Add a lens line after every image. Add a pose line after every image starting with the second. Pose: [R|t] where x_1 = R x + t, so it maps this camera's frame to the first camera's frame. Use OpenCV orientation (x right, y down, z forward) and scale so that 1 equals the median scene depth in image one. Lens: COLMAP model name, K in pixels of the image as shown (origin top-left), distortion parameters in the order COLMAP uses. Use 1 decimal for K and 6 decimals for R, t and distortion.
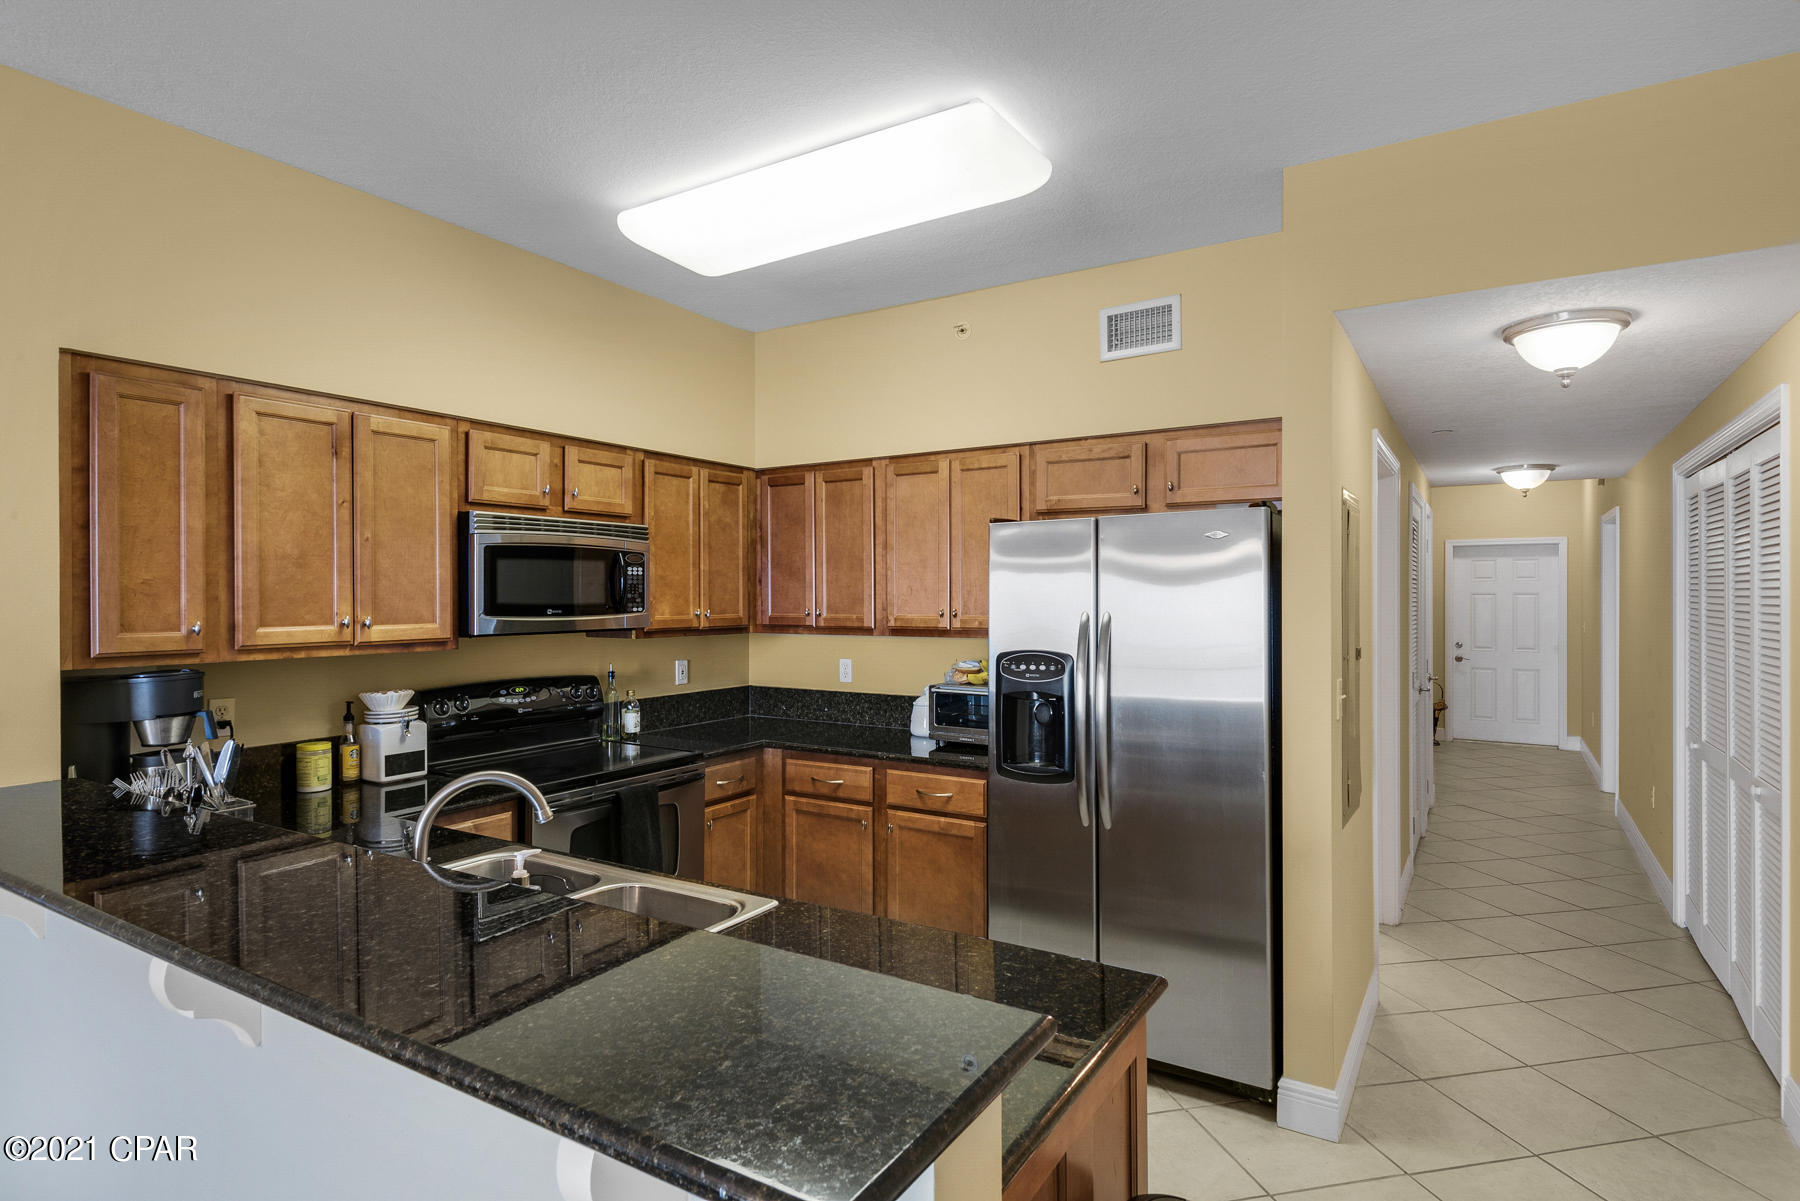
lens RADIAL K [[970.2, 0, 914.7], [0, 970.2, 588.7], [0, 0, 1]] dist [0.039900, -0.001671]
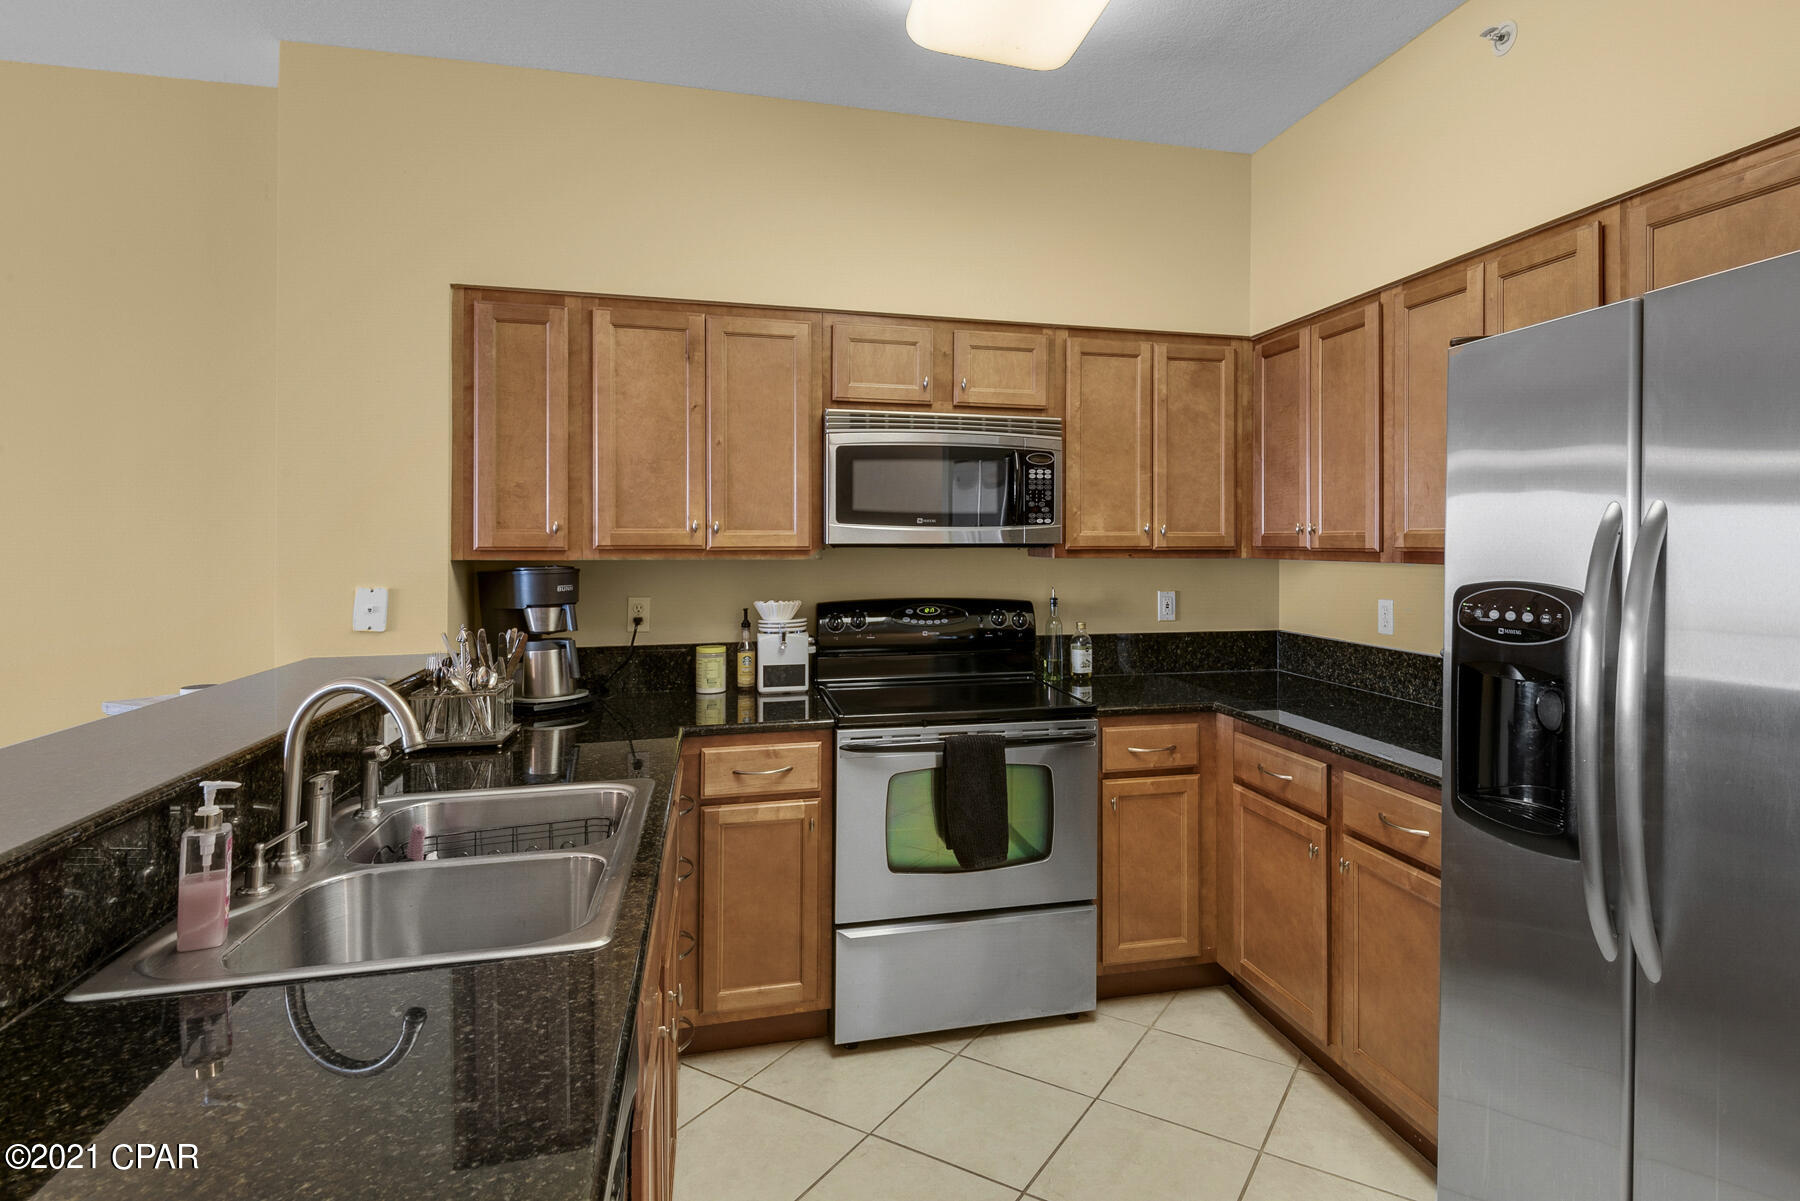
lens RADIAL K [[980.4, 0, 949.4], [0, 980.4, 530.0], [0, 0, 1]] dist [0.025884, -0.002635]
pose [[0.715744, -0.002971, -0.698357, 0.243653], [-0.000305, 0.999990, -0.004566, 0.034155], [0.698363, 0.003481, 0.715735, 0.375119]]
